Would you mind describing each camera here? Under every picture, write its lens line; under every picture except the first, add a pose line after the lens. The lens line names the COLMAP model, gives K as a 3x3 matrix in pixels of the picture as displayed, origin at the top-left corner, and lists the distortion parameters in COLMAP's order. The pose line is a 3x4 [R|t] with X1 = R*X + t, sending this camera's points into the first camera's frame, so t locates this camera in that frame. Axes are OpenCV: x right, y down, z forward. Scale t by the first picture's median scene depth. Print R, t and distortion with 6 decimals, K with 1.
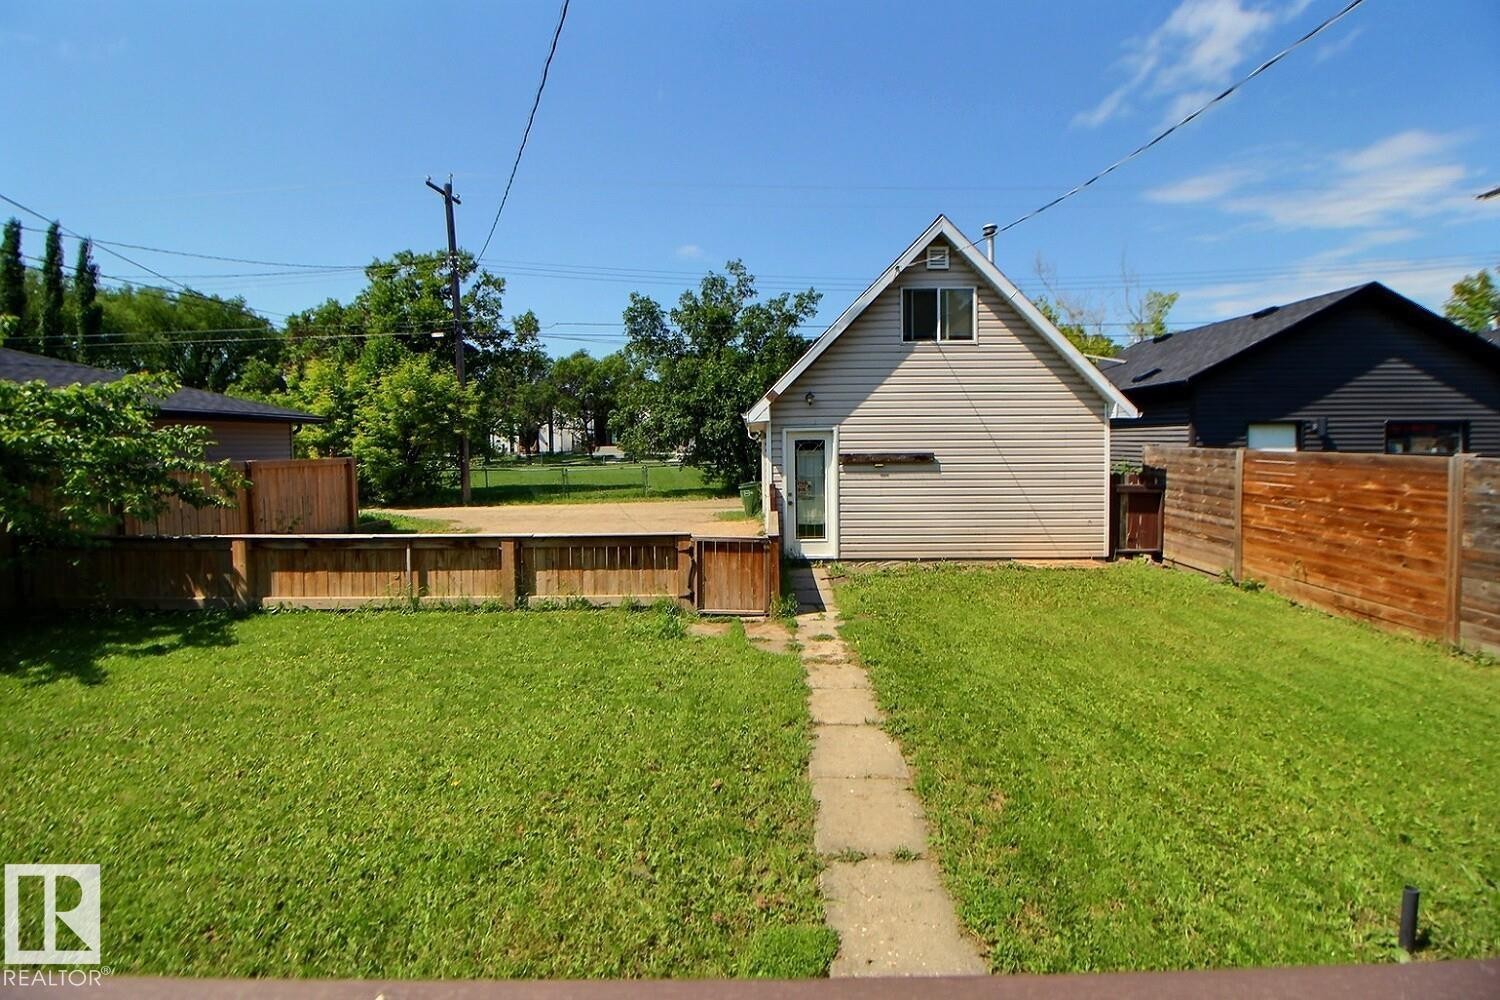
lens RADIAL K [[684.0, 0, 752.3], [0, 684.0, 468.8], [0, 0, 1]] dist [-0.000878, -0.020113]
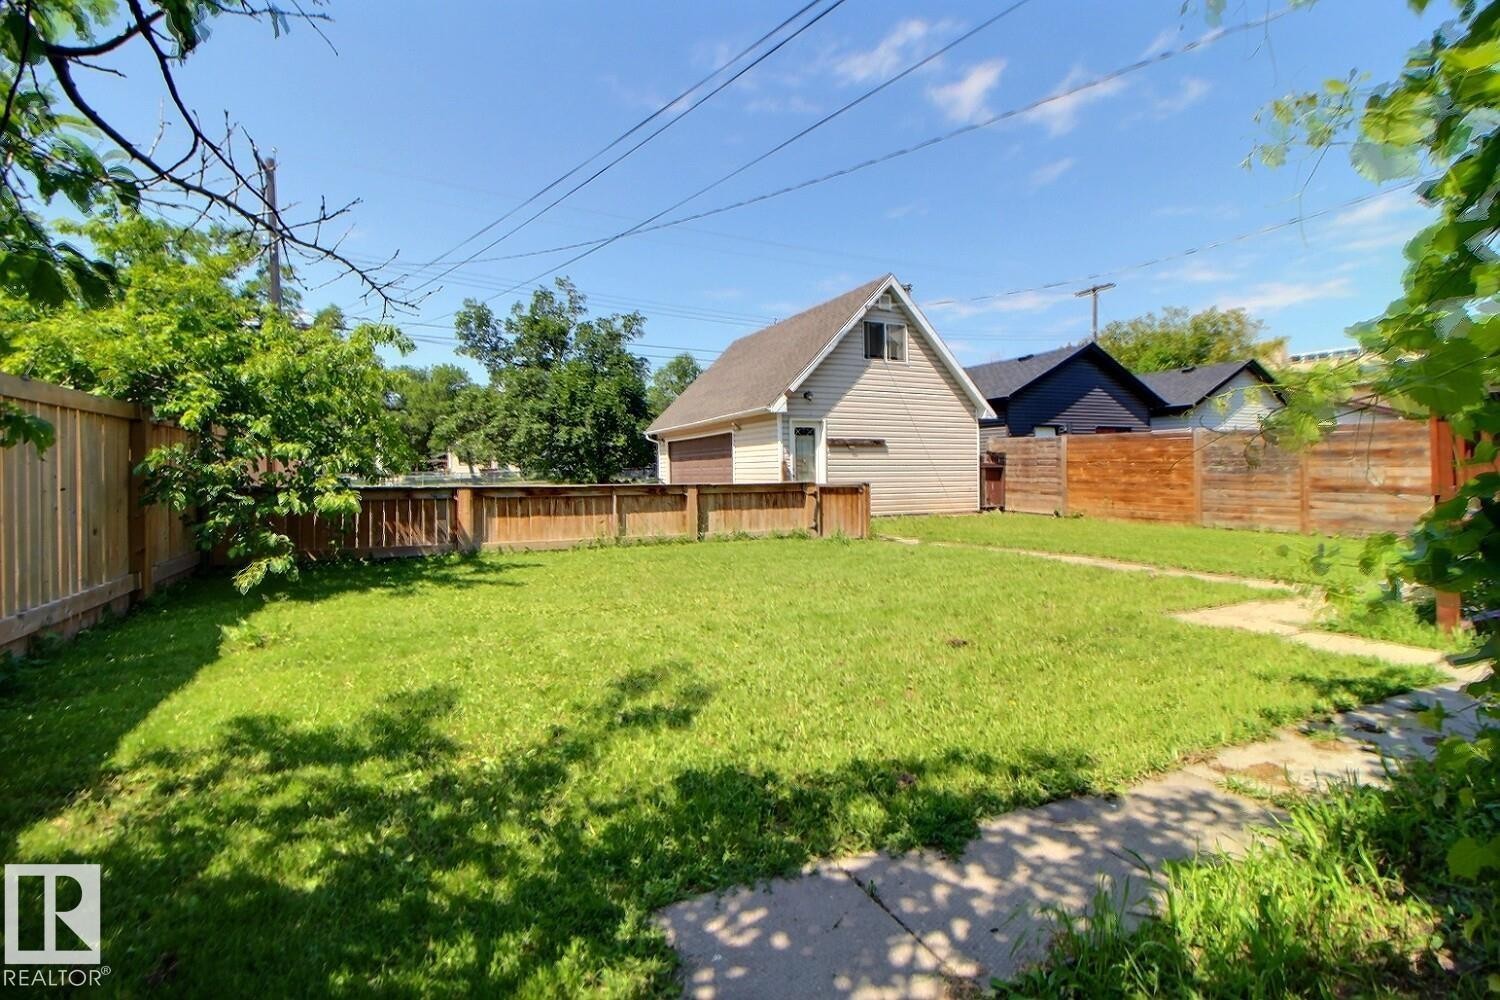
lens RADIAL K [[688.6, 0, 758.7], [0, 688.6, 461.5], [0, 0, 1]] dist [0.000938, -0.011981]
pose [[0.898043, 0.006507, 0.439860, -0.602700], [0.017142, 0.998614, -0.049771, 0.090819], [-0.439574, 0.052237, 0.896686, -0.158004]]
